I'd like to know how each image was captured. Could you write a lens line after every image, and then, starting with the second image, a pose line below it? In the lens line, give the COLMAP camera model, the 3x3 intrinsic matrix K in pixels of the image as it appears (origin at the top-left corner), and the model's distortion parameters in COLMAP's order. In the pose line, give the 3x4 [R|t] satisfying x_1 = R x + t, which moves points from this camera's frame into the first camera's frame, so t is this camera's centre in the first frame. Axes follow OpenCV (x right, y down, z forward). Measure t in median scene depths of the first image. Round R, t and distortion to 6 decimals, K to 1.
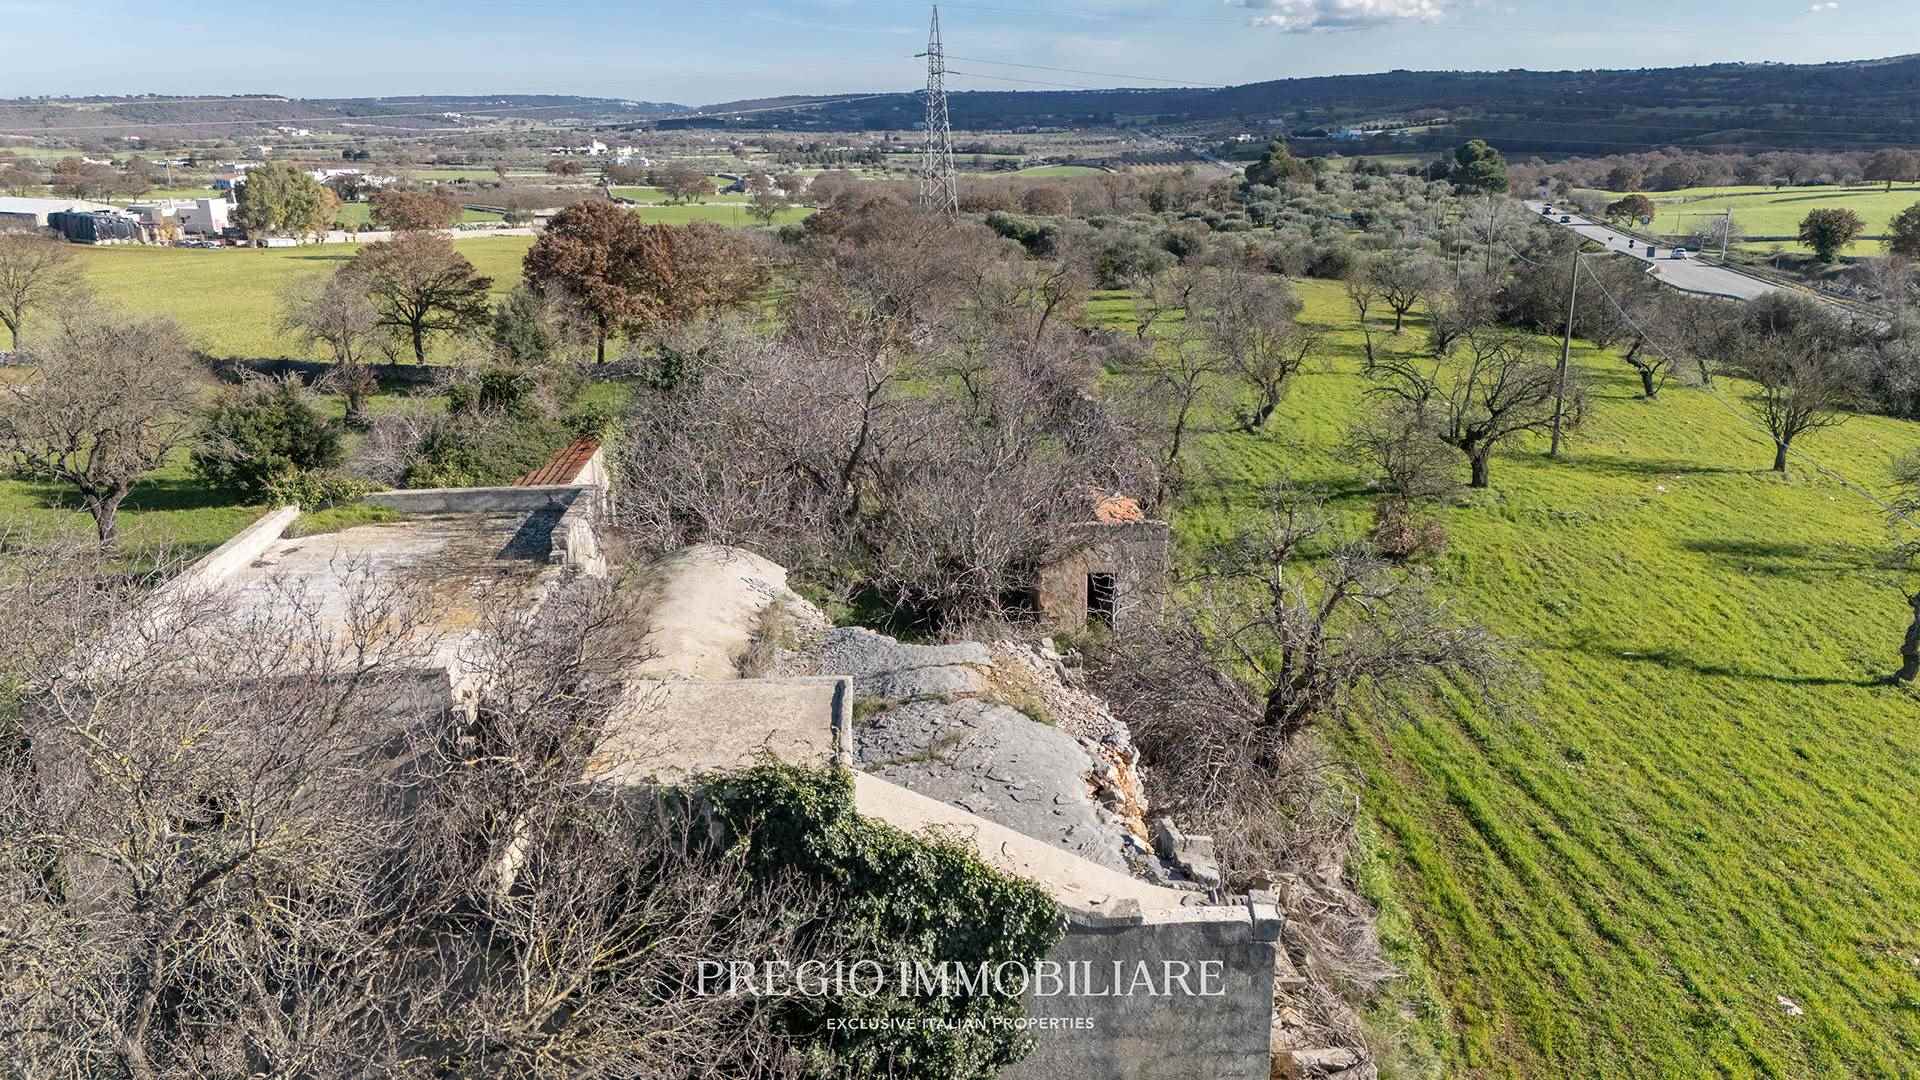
lens RADIAL K [[1397.1, 0, 960.0], [0, 1397.1, 540.0], [0, 0, 1]] dist [0.088995, -0.092351]
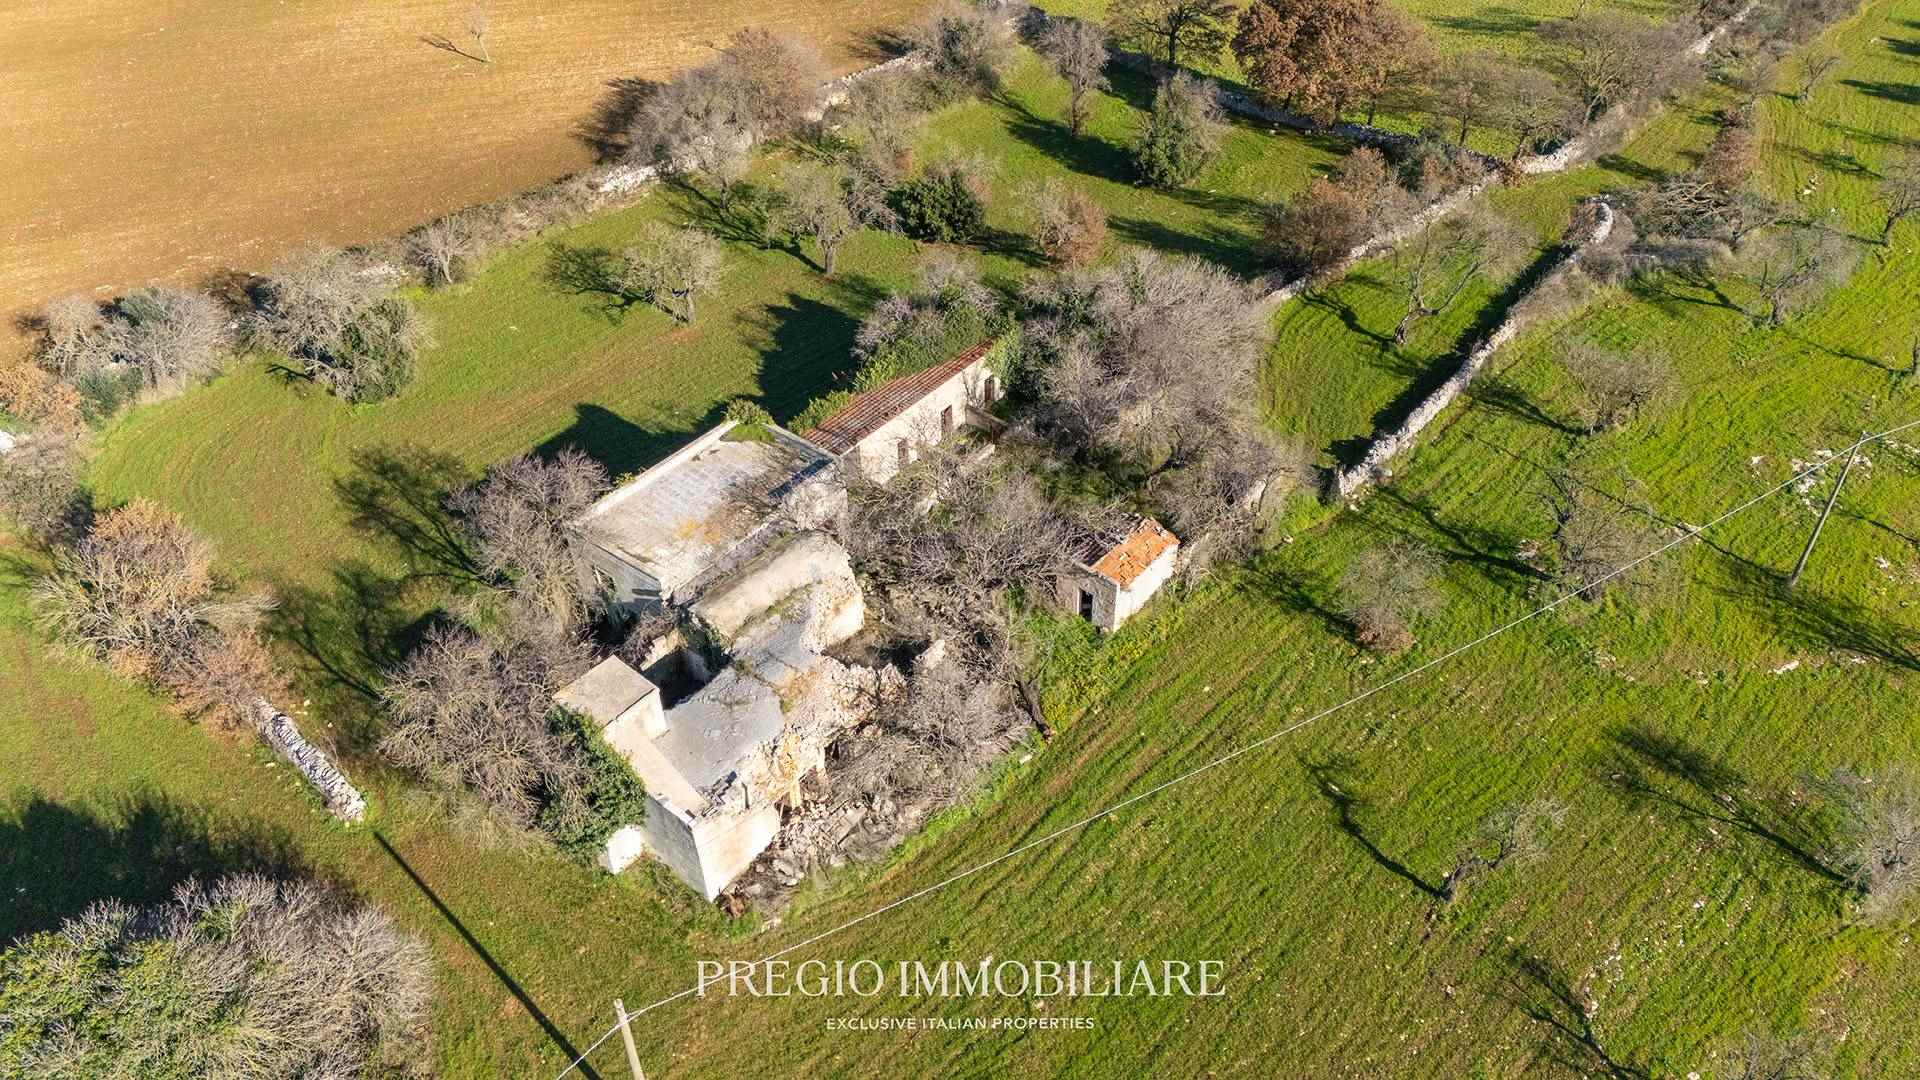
lens RADIAL K [[1397.1, 0, 960.0], [0, 1397.1, 540.0], [0, 0, 1]] dist [0.088995, -0.092351]
pose [[0.729929, 0.436418, -0.526064, 0.101815], [-0.187977, 0.868128, 0.459367, -0.093281], [0.657167, -0.236417, 0.715709, -0.037447]]
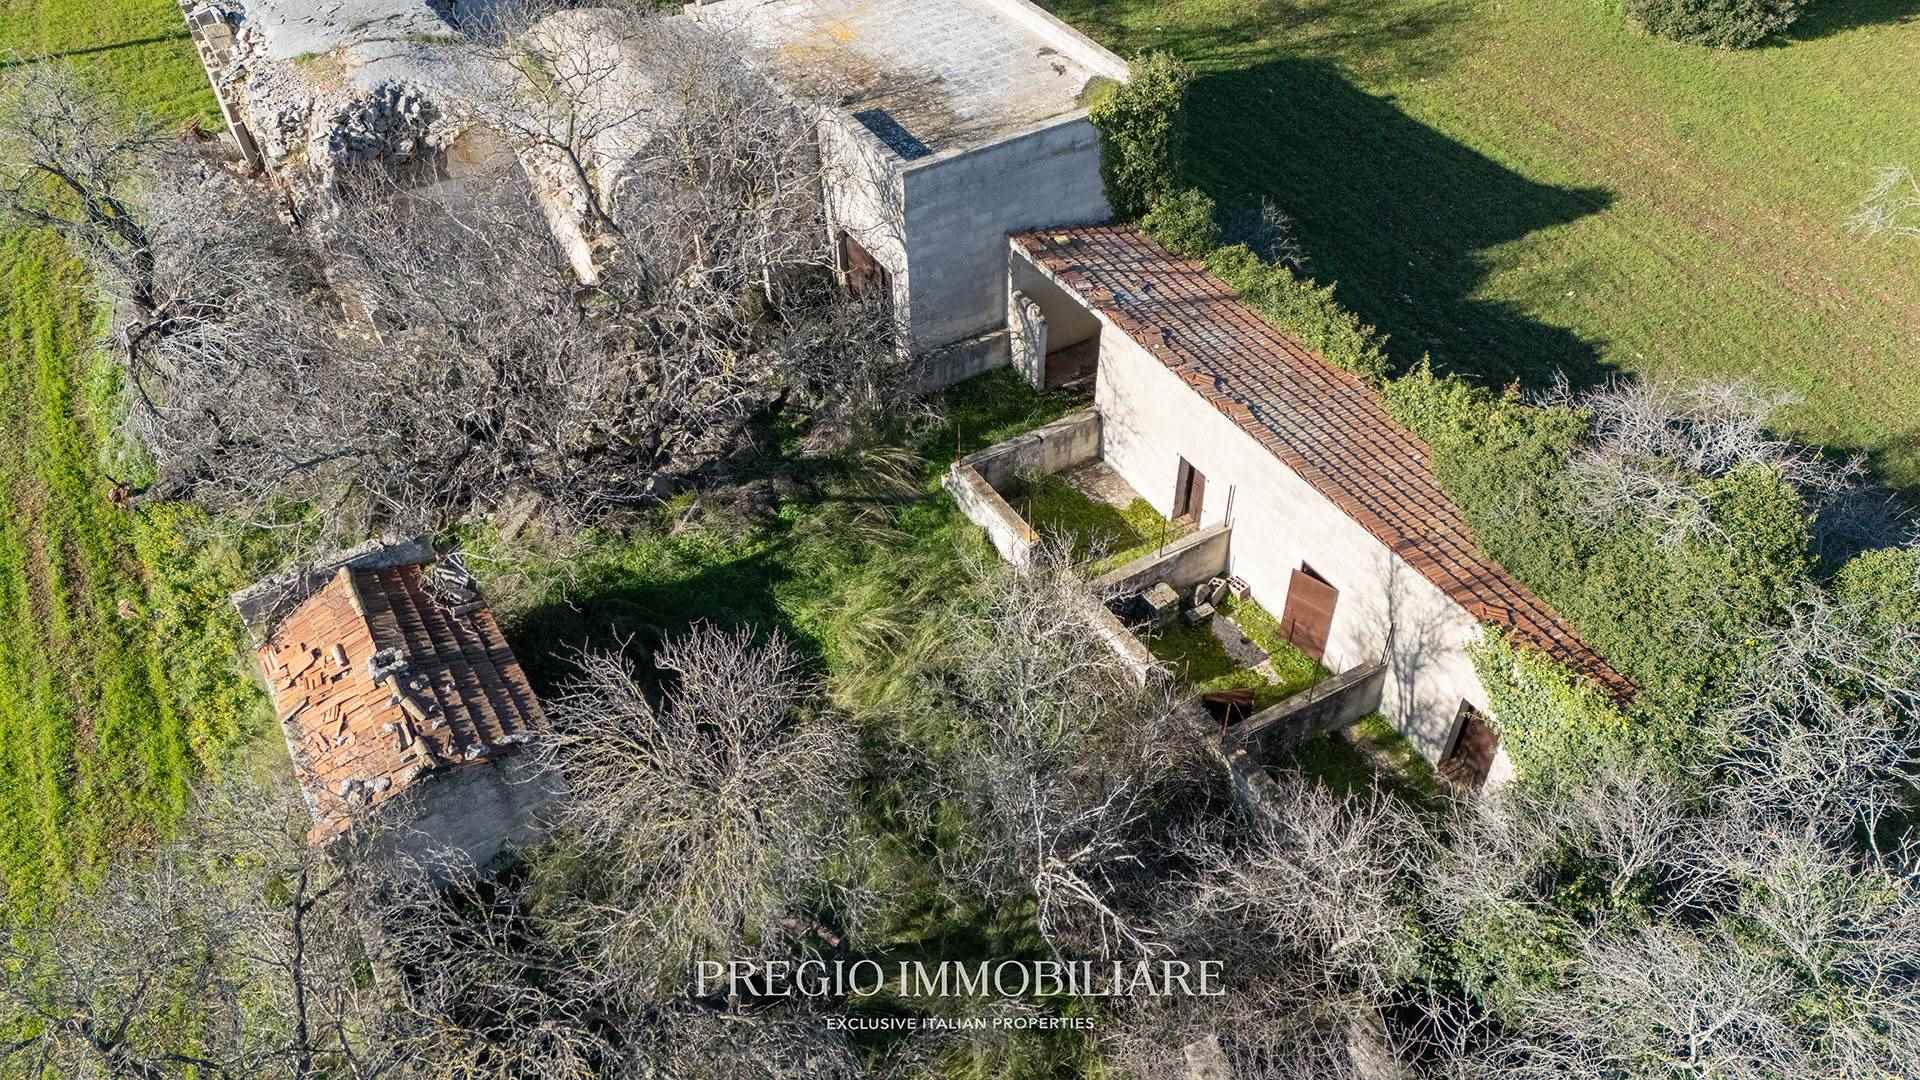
lens RADIAL K [[1397.1, 0, 960.0], [0, 1397.1, 540.0], [0, 0, 1]] dist [0.088995, -0.092351]
pose [[-0.884162, 0.337145, -0.323404, 0.007033], [-0.118117, 0.508435, 0.852961, -0.069268], [0.452001, 0.792356, -0.409716, 0.161208]]
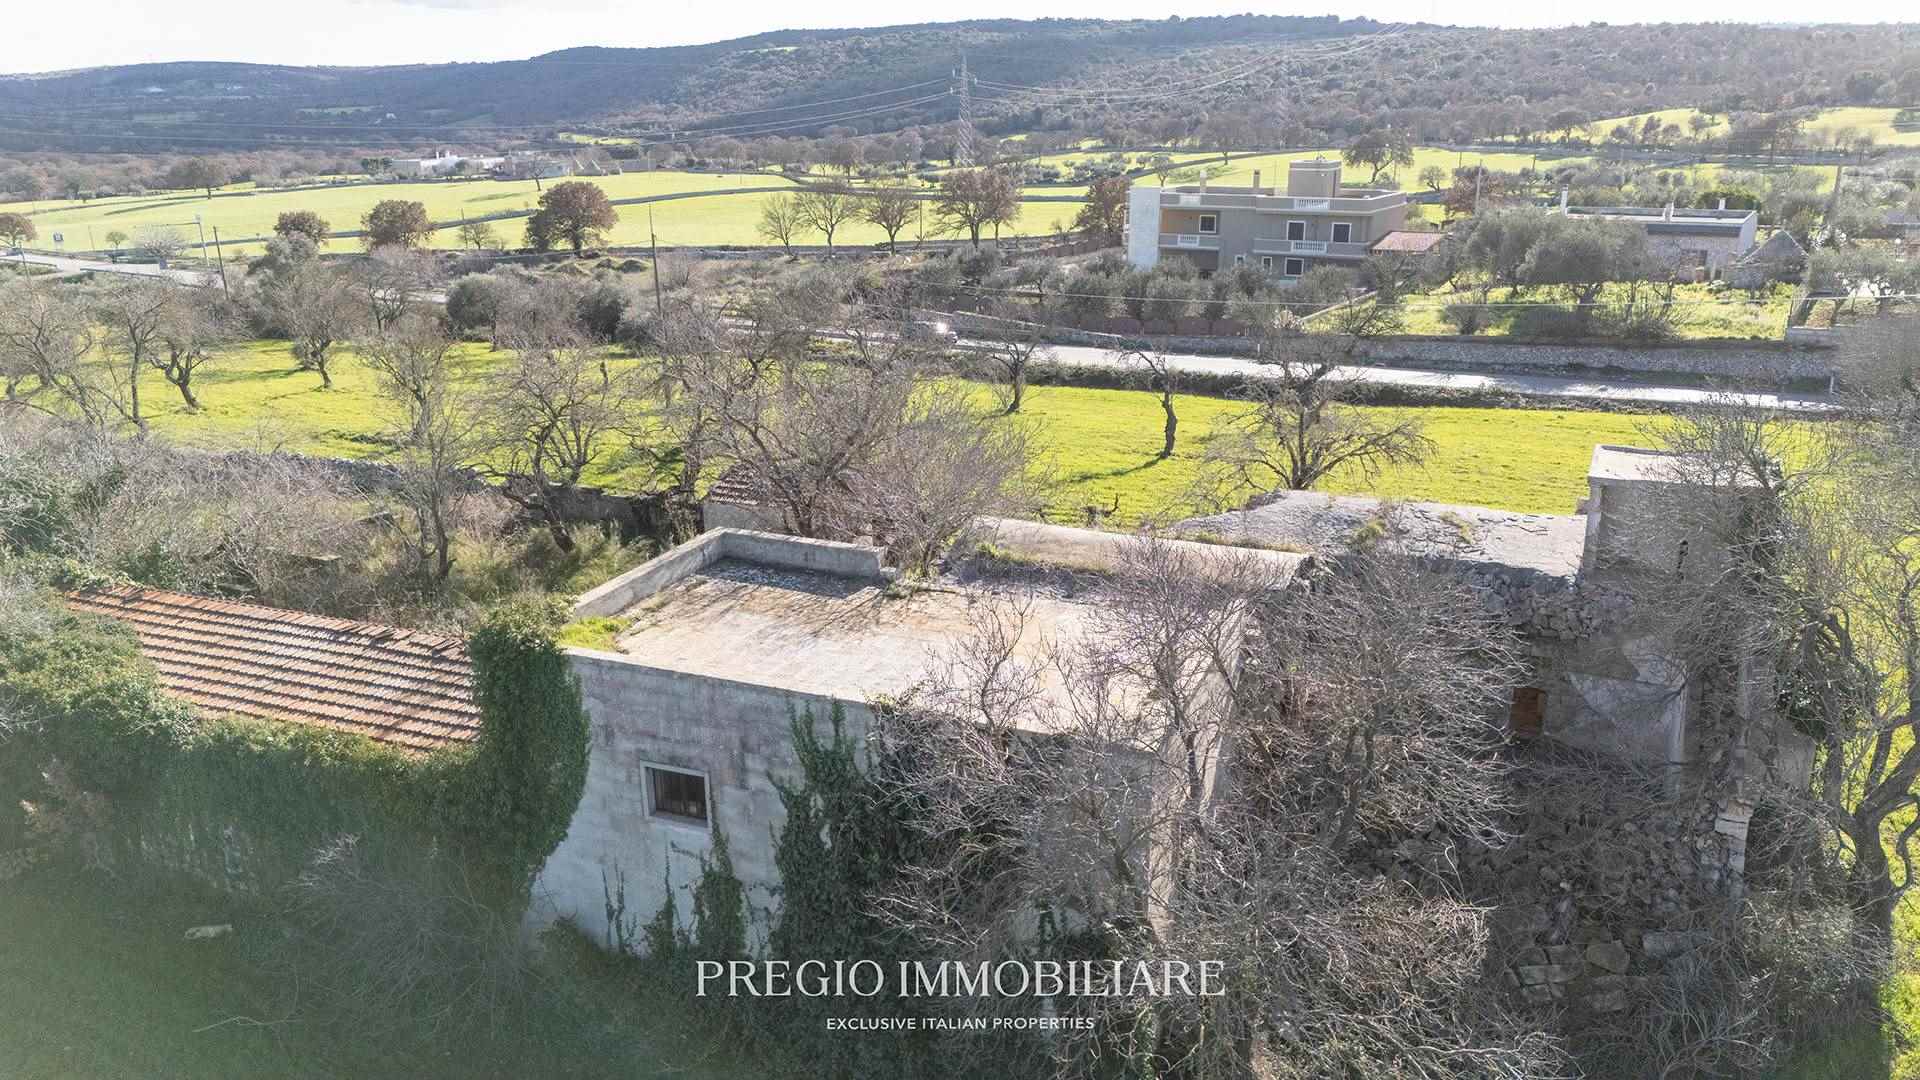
lens RADIAL K [[1400.5, 0, 960.0], [0, 1400.5, 540.0], [0, 0, 1]] dist [0.109054, -0.145349]
pose [[0.454187, -0.262612, 0.851322, -0.098437], [0.271020, 0.951007, 0.148771, -0.012774], [-0.848683, 0.163156, 0.503108, 0.044271]]
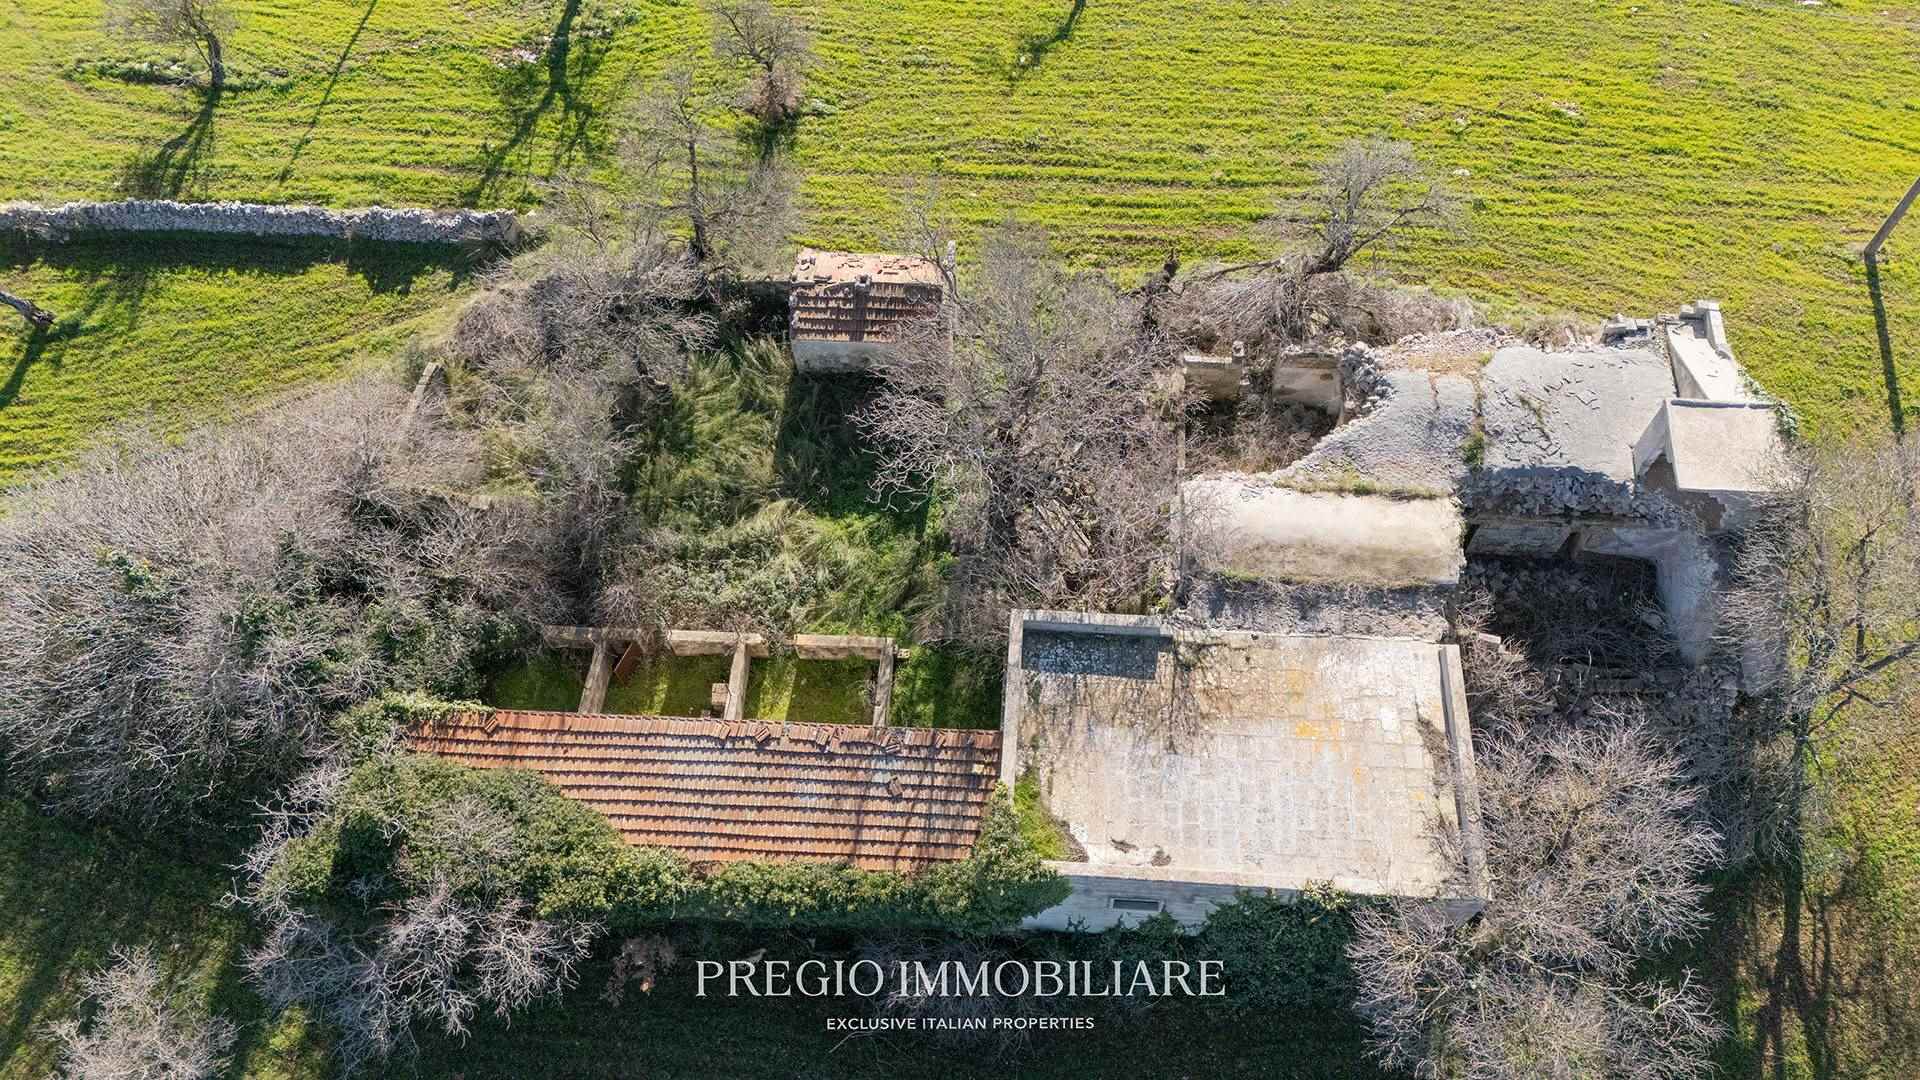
lens RADIAL K [[1397.1, 0, 960.0], [0, 1397.1, 540.0], [0, 0, 1]] dist [0.088995, -0.092351]
pose [[0.136328, -0.861751, 0.488672, -0.078068], [0.329140, 0.504656, 0.798116, -0.099305], [-0.934389, 0.052036, 0.352435, 0.067660]]
